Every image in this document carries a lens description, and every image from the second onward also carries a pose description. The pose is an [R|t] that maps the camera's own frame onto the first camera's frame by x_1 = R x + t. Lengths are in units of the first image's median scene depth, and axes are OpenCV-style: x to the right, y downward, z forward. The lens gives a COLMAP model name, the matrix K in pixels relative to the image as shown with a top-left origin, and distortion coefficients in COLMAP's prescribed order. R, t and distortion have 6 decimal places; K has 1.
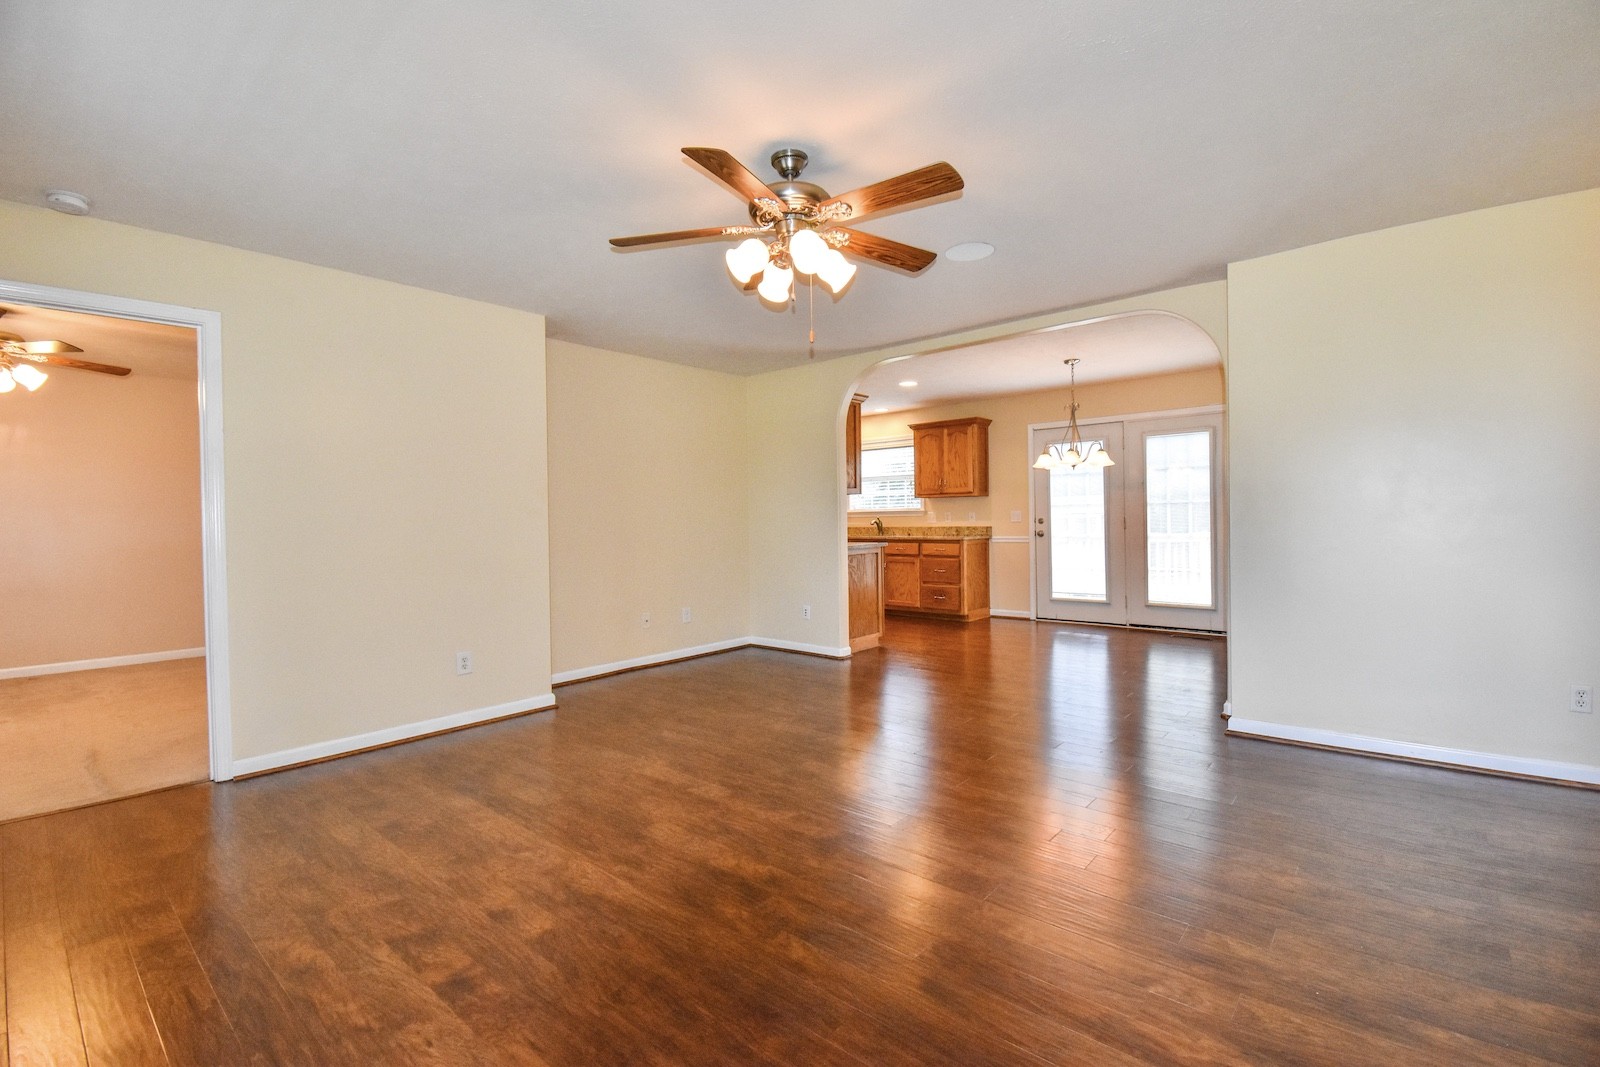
lens RADIAL K [[702.0, 0, 806.8], [0, 702.0, 525.3], [0, 0, 1]] dist [0.005720, -0.015834]
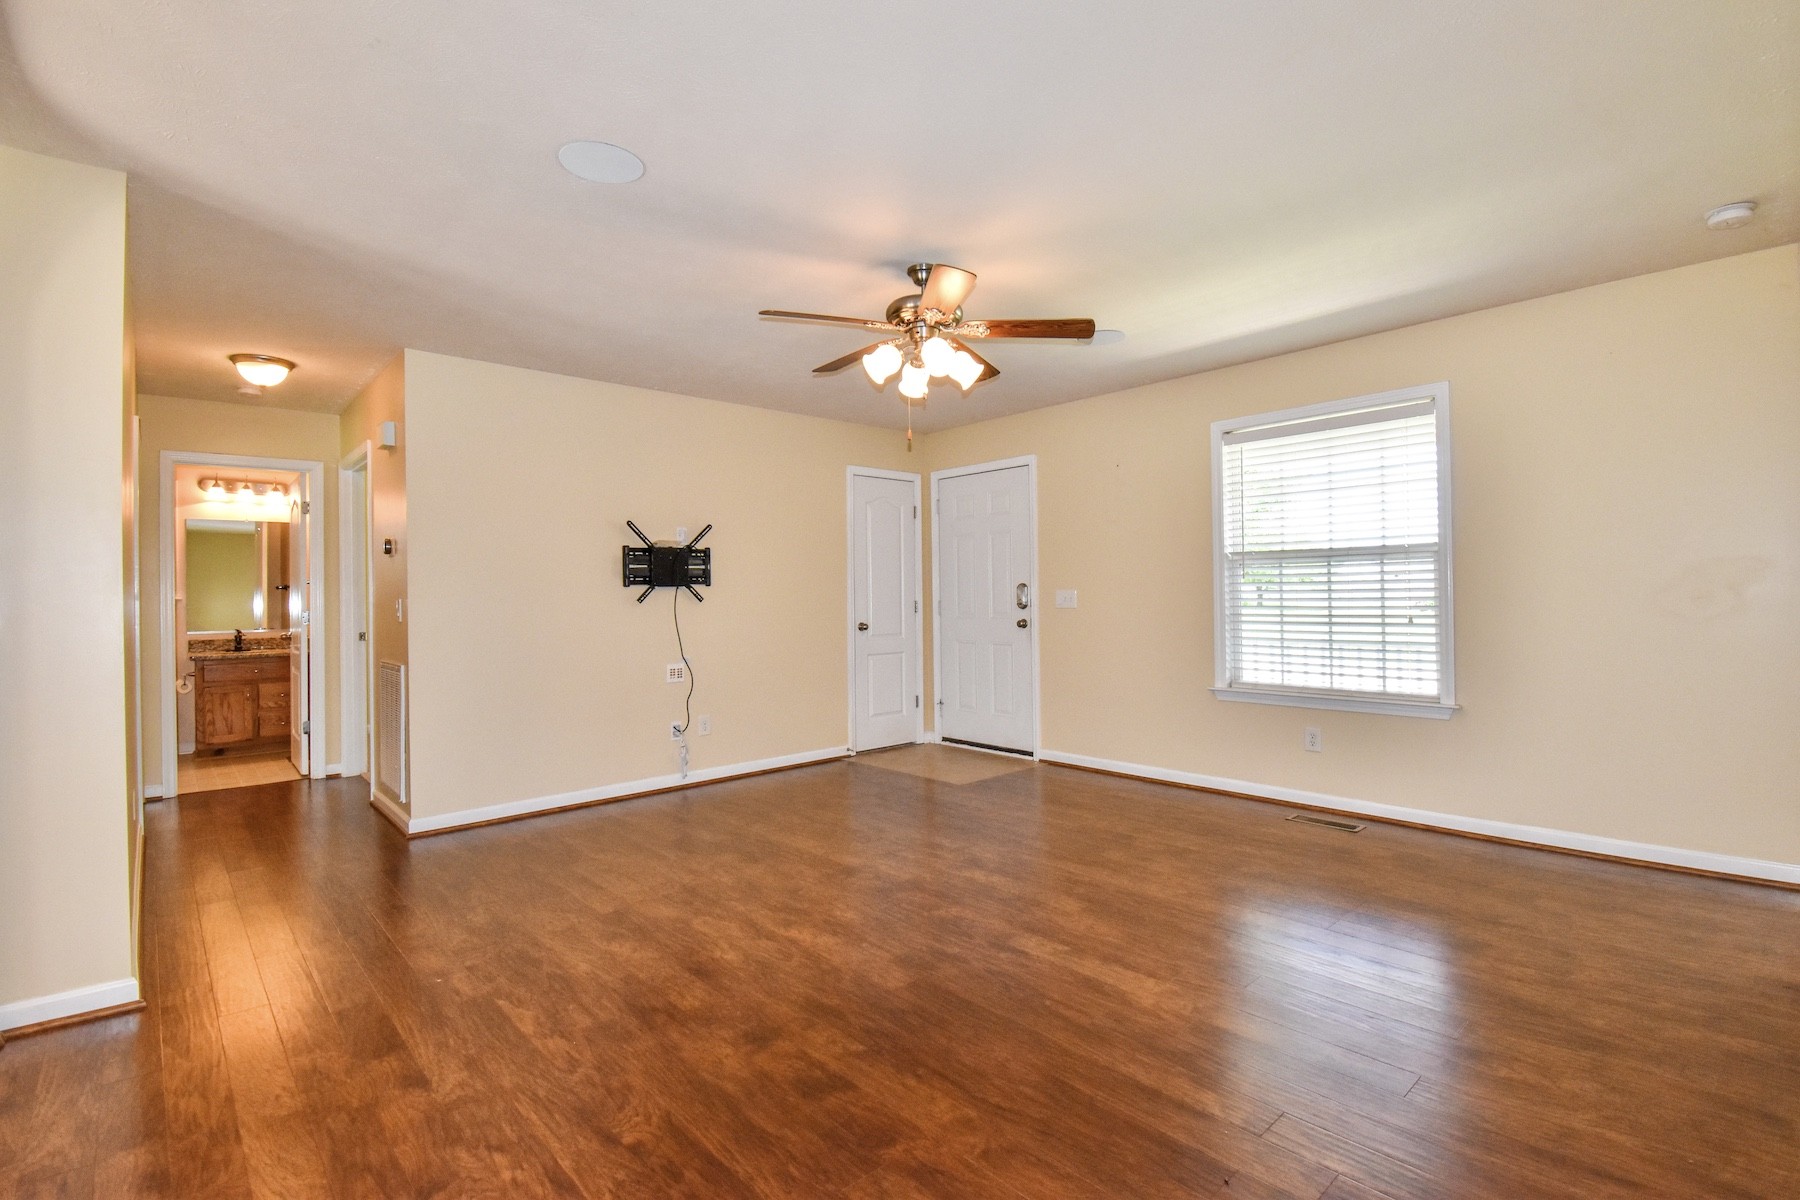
lens RADIAL K [[839.6, 0, 901.2], [0, 839.6, 589.7], [0, 0, 1]] dist [0.011176, -0.021343]
pose [[-0.992053, 0.030850, 0.121980, -0.044451], [0.031279, 0.999509, 0.001602, -0.008080], [-0.121871, 0.005405, -0.992531, 0.766444]]
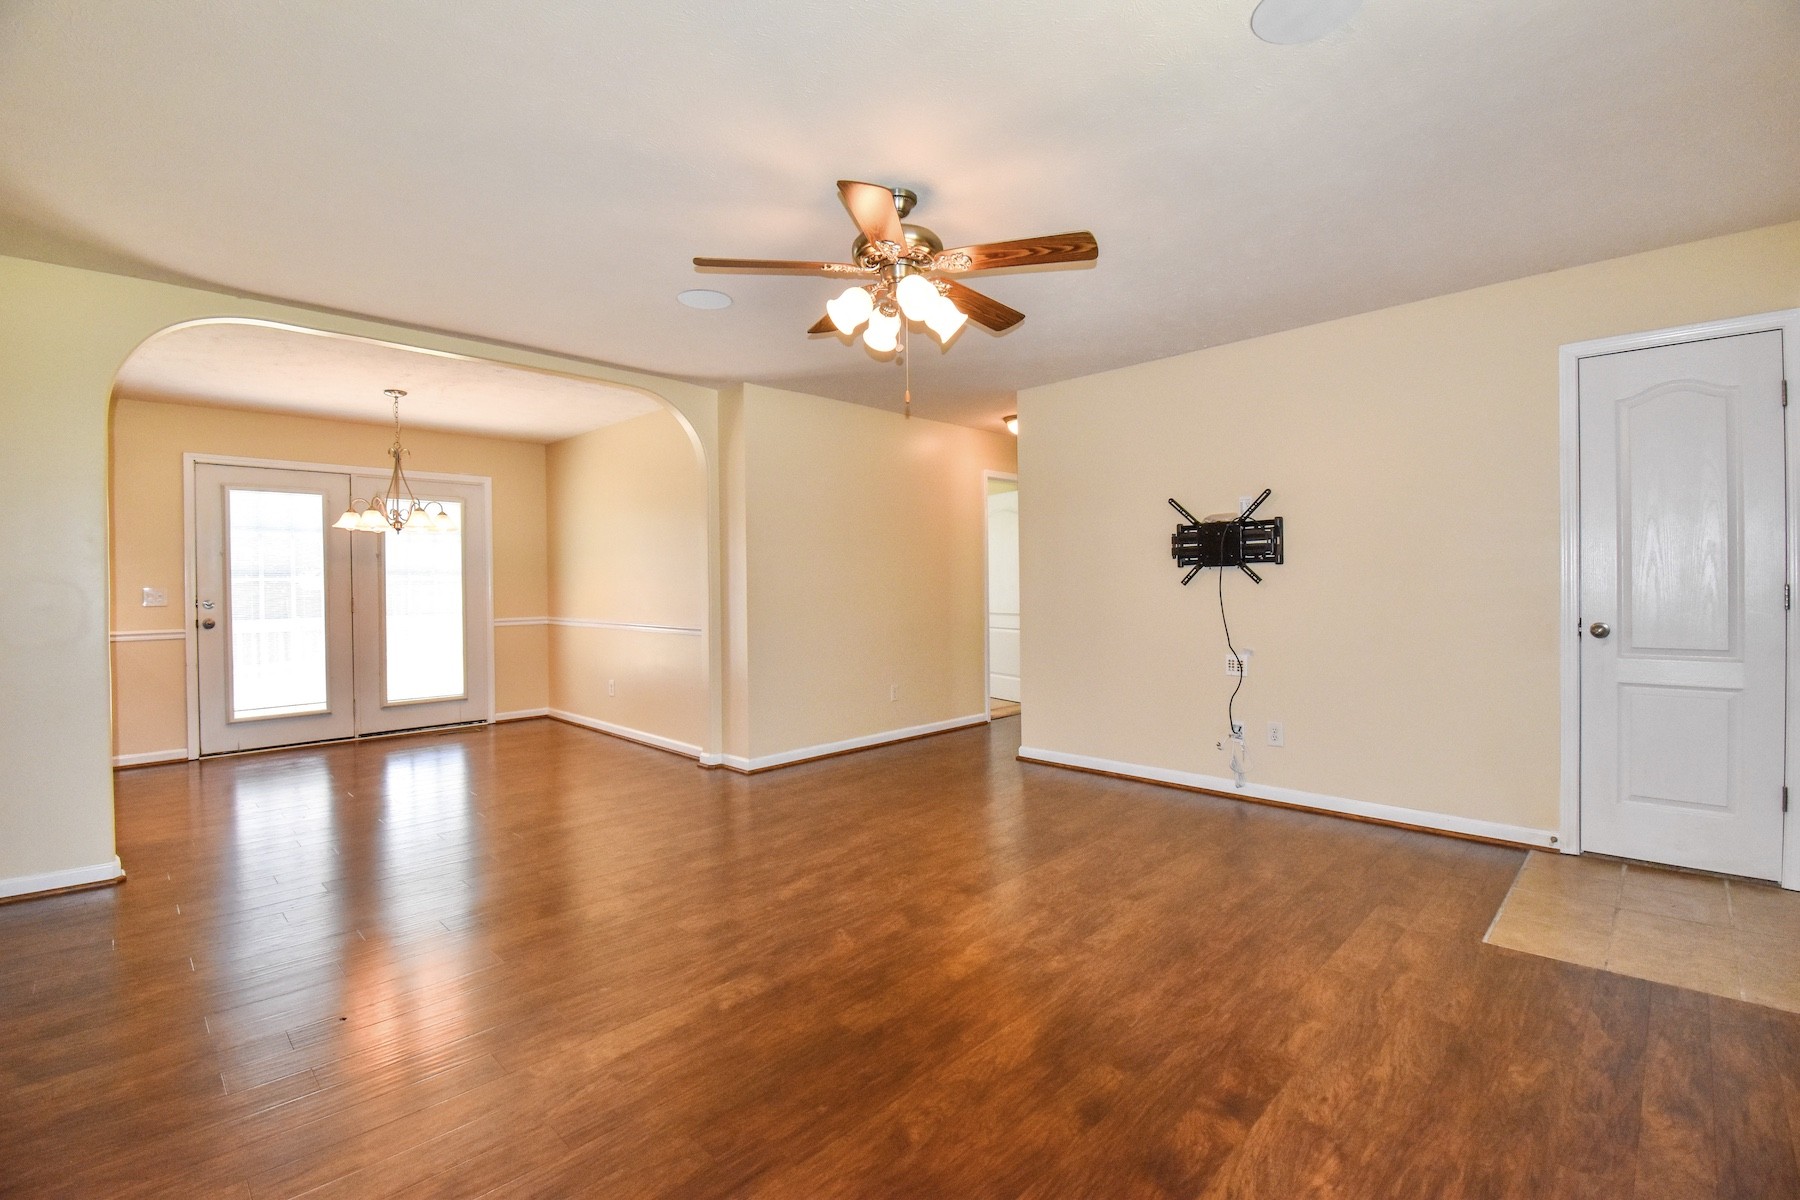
lens RADIAL K [[789.8, 0, 907.6], [0, 789.8, 590.8], [0, 0, 1]] dist [0.005720, -0.015834]
pose [[0.070798, 0.005604, 0.997475, -0.350628], [0.022842, 0.999713, -0.007238, 0.001150], [-0.997229, 0.023297, 0.070650, 0.306184]]
